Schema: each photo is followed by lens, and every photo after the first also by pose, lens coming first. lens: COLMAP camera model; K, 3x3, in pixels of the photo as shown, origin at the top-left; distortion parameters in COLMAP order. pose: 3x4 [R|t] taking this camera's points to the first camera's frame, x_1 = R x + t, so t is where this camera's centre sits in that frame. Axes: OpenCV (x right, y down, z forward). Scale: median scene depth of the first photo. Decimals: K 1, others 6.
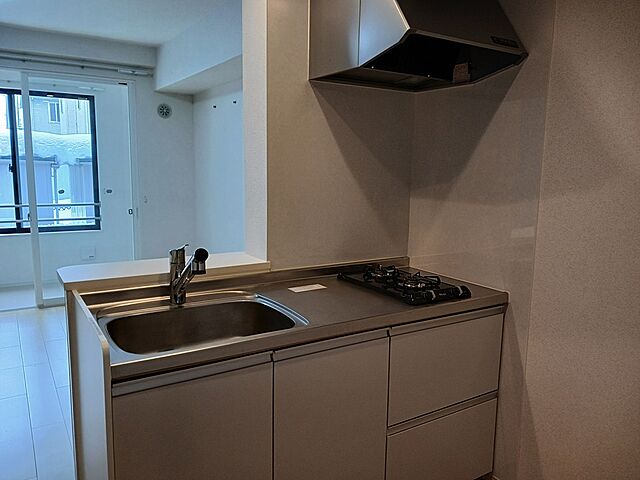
lens RADIAL K [[496.9, 0, 319.9], [0, 496.9, 235.5], [0, 0, 1]] dist [0.008193, 0.009065]
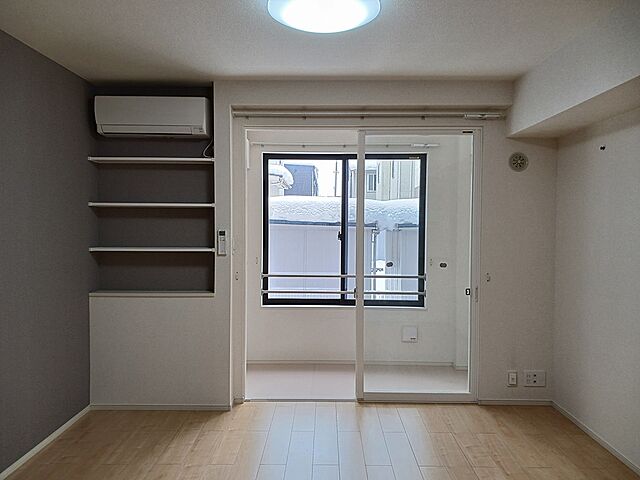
lens RADIAL K [[496.9, 0, 315.8], [0, 496.9, 240.4], [0, 0, 1]] dist [0.008193, 0.009065]
pose [[0.830105, 0.005828, -0.557577, -0.137039], [-0.069824, 0.993161, -0.093571, -0.037049], [0.553219, 0.116606, 0.824835, 0.205720]]
